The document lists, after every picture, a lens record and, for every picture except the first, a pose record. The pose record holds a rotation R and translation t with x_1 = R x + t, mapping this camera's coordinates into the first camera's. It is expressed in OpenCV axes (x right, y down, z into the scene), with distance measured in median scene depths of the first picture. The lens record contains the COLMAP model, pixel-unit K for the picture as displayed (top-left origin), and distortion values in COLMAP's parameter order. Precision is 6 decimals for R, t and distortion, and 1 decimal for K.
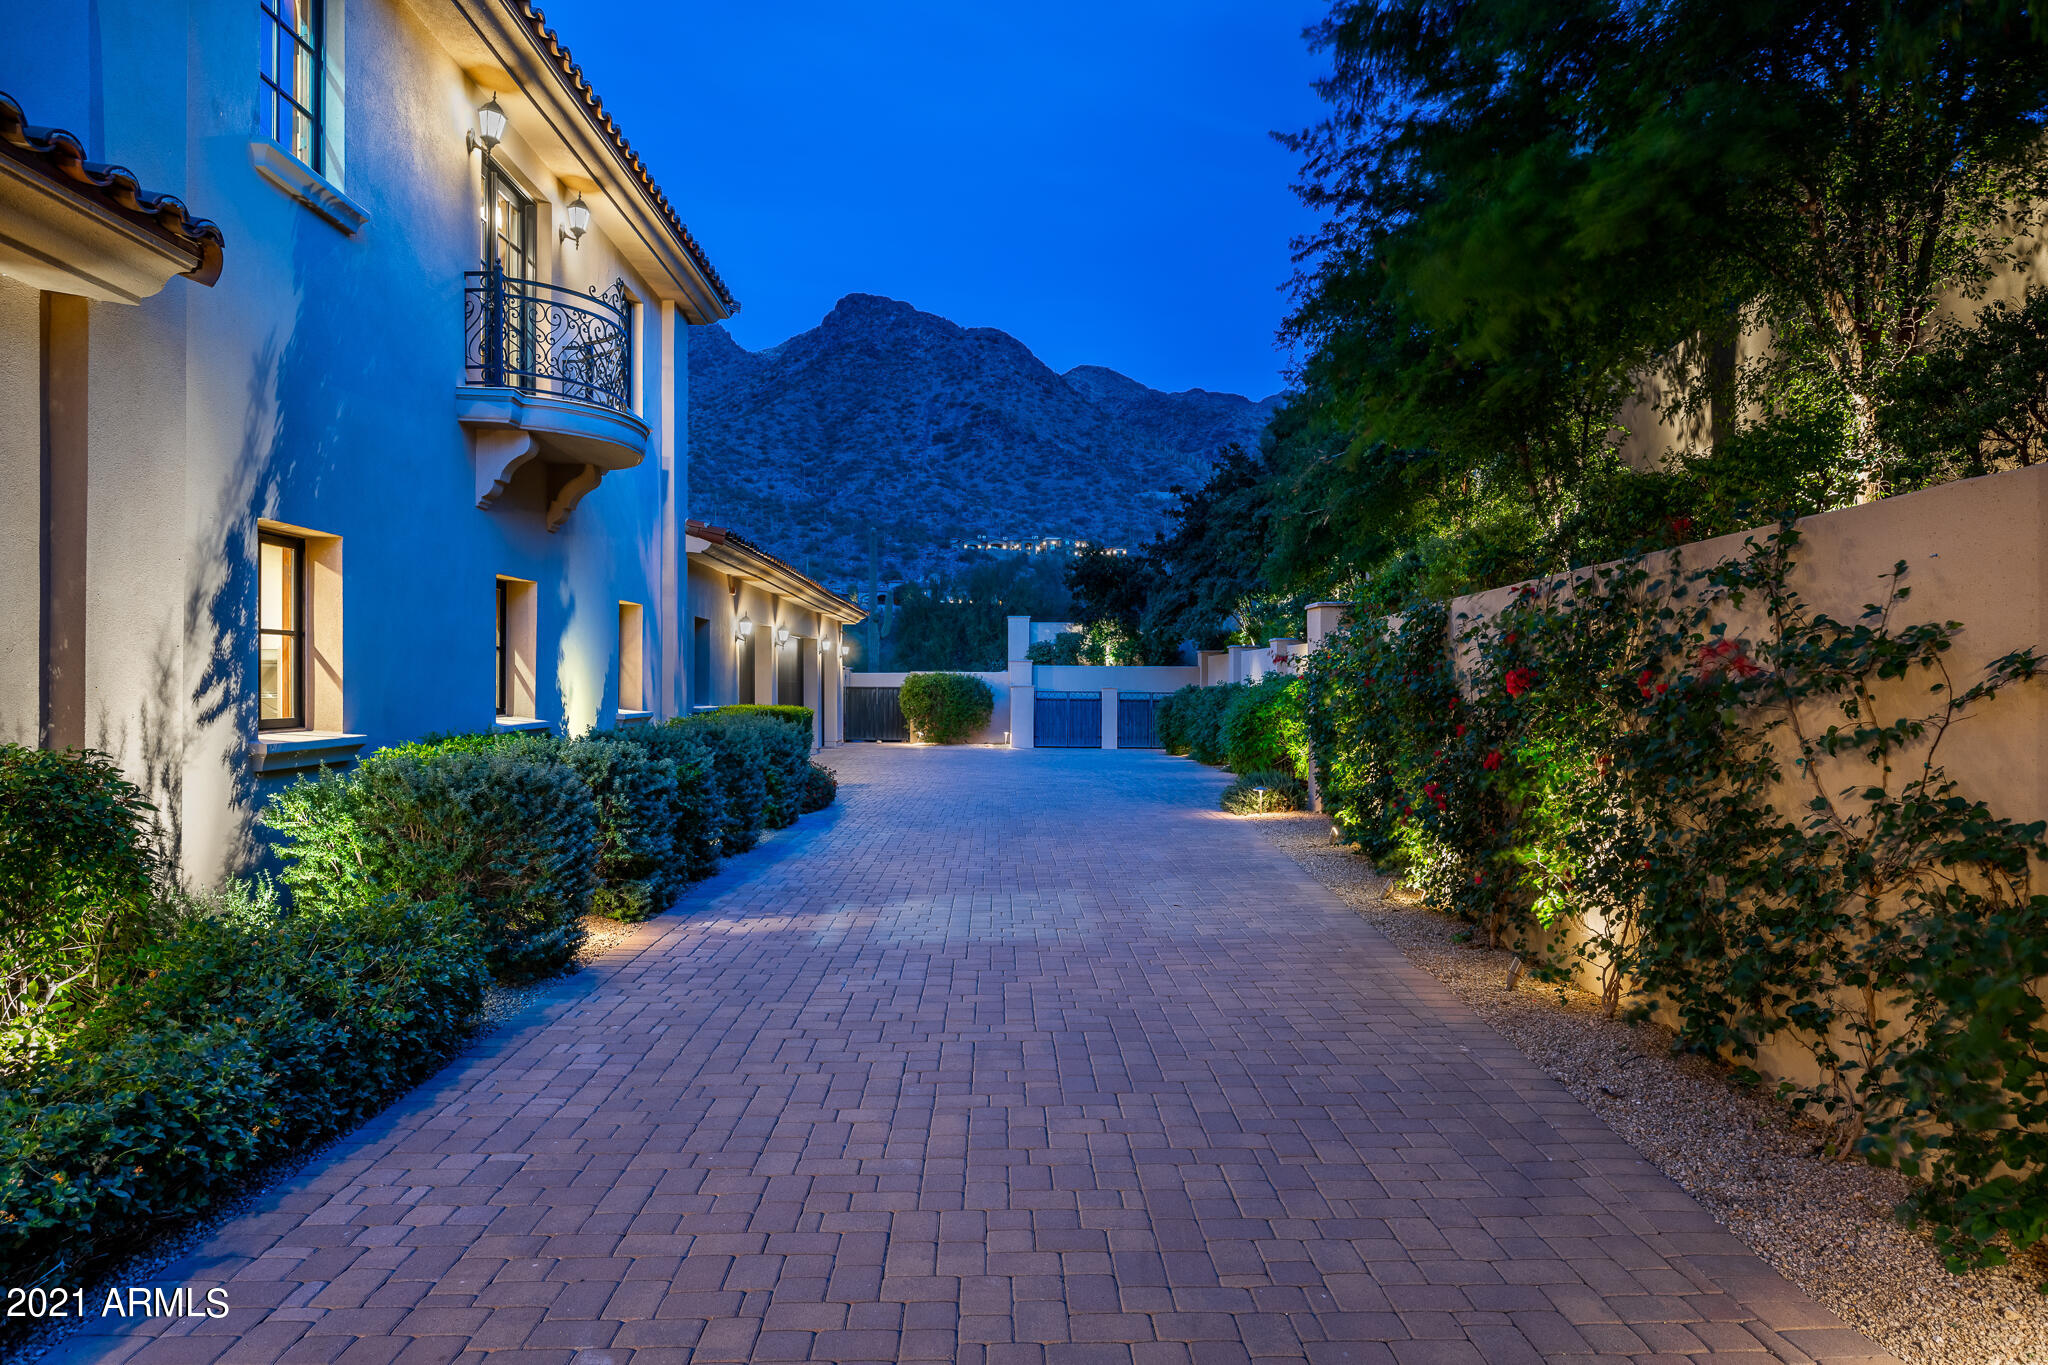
lens RADIAL K [[1324.9, 0, 1033.0], [0, 1324.9, 669.3], [0, 0, 1]] dist [-0.045201, -0.000372]
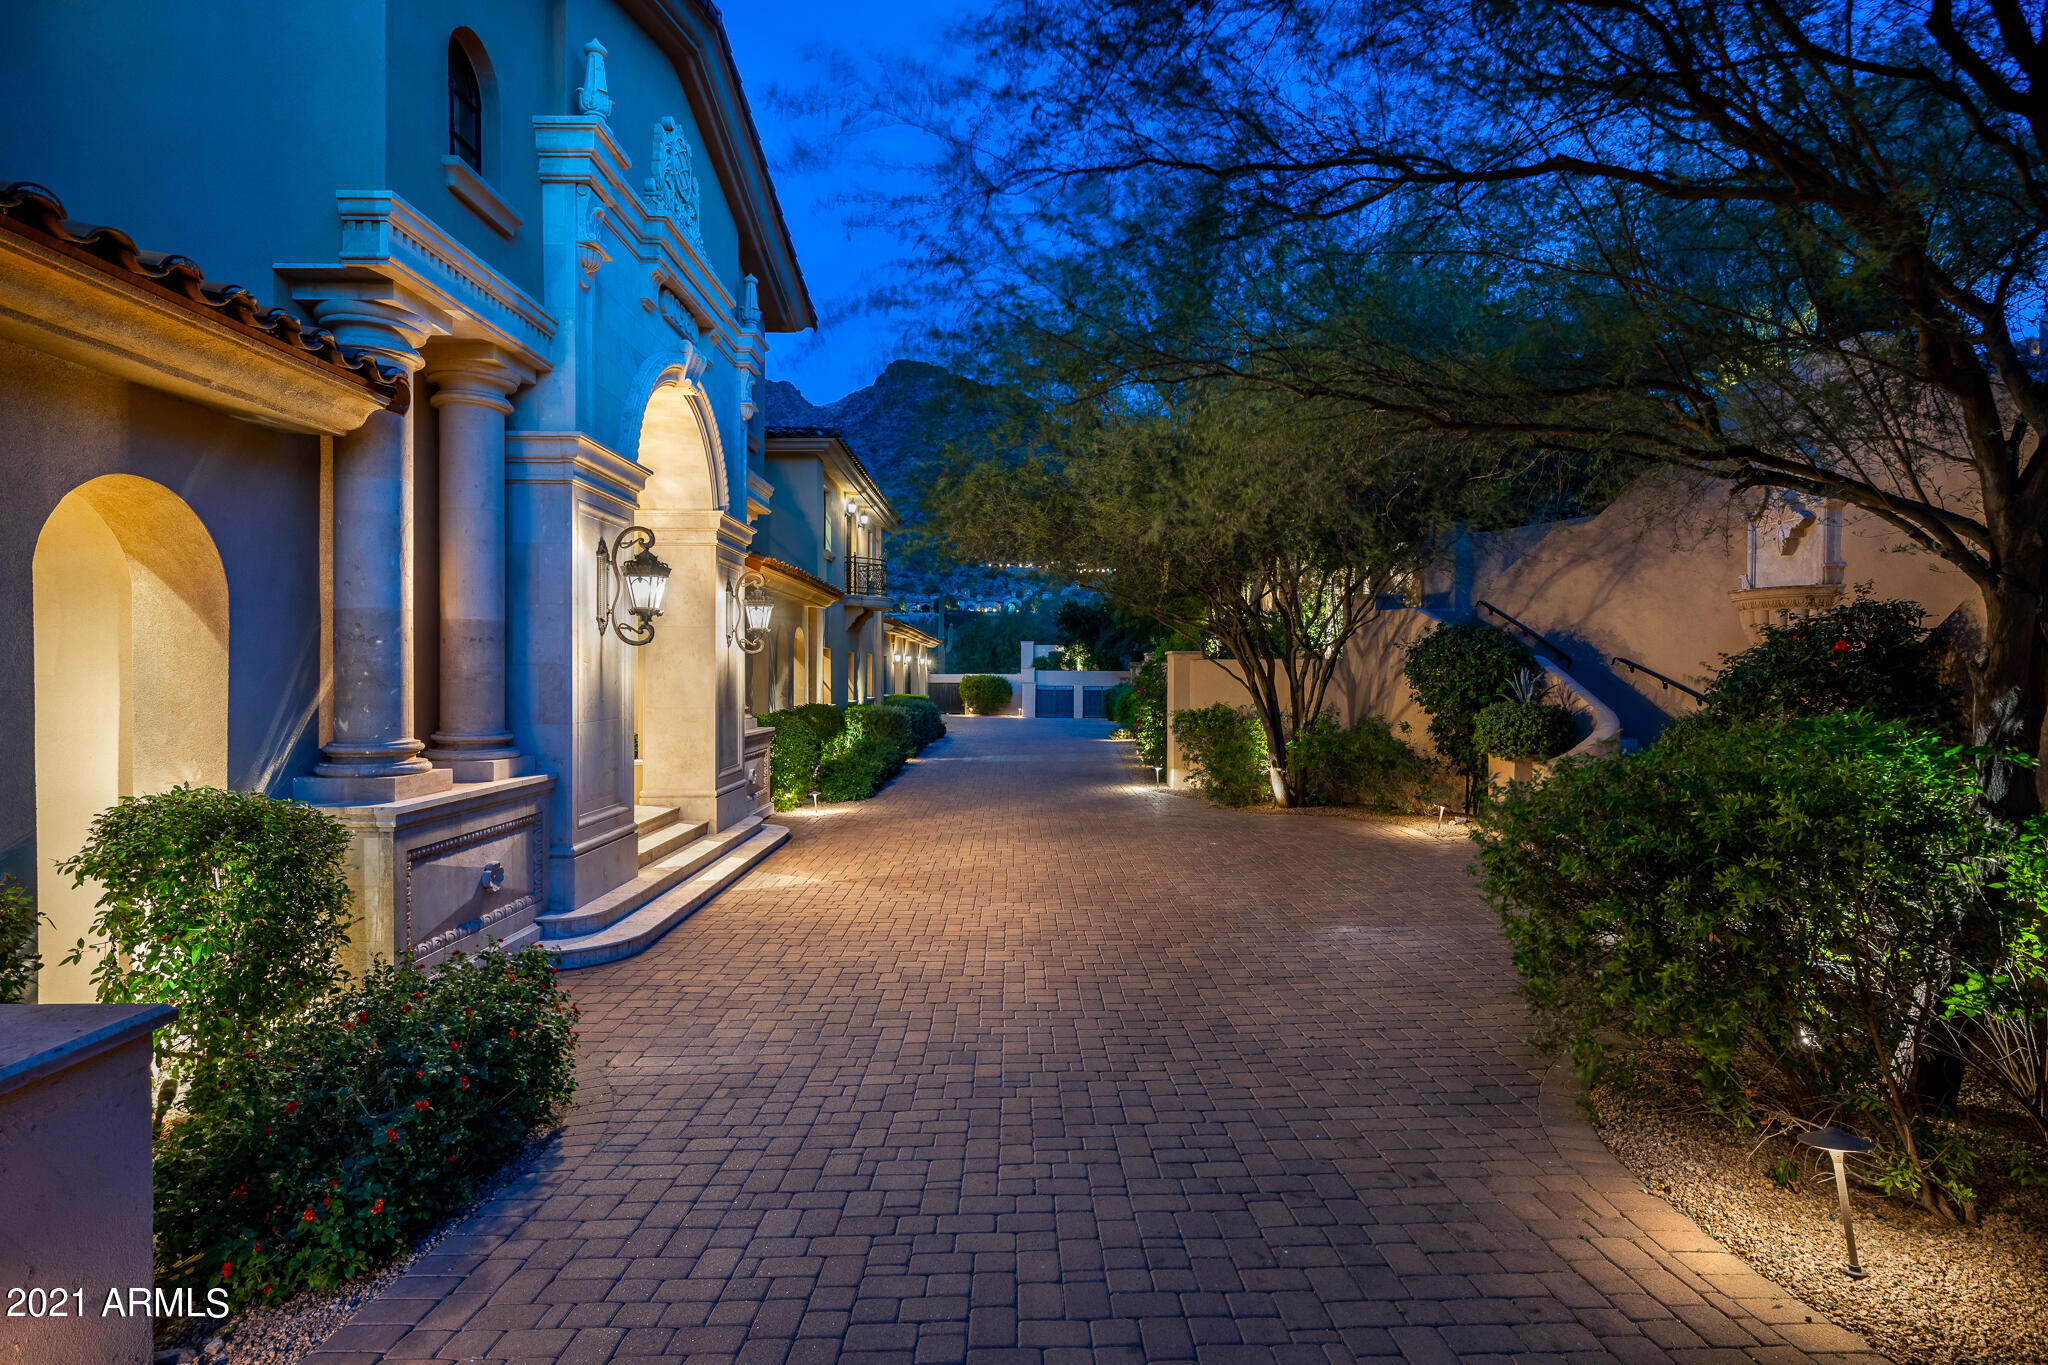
lens RADIAL K [[1045.1, 0, 1028.3], [0, 1045.1, 682.0], [0, 0, 1]] dist [0.003129, -0.000899]
pose [[0.999900, 0.001539, -0.014030, 0.010517], [-0.001275, 0.999822, 0.018826, -0.013975], [0.014057, -0.018806, 0.999724, -0.380786]]
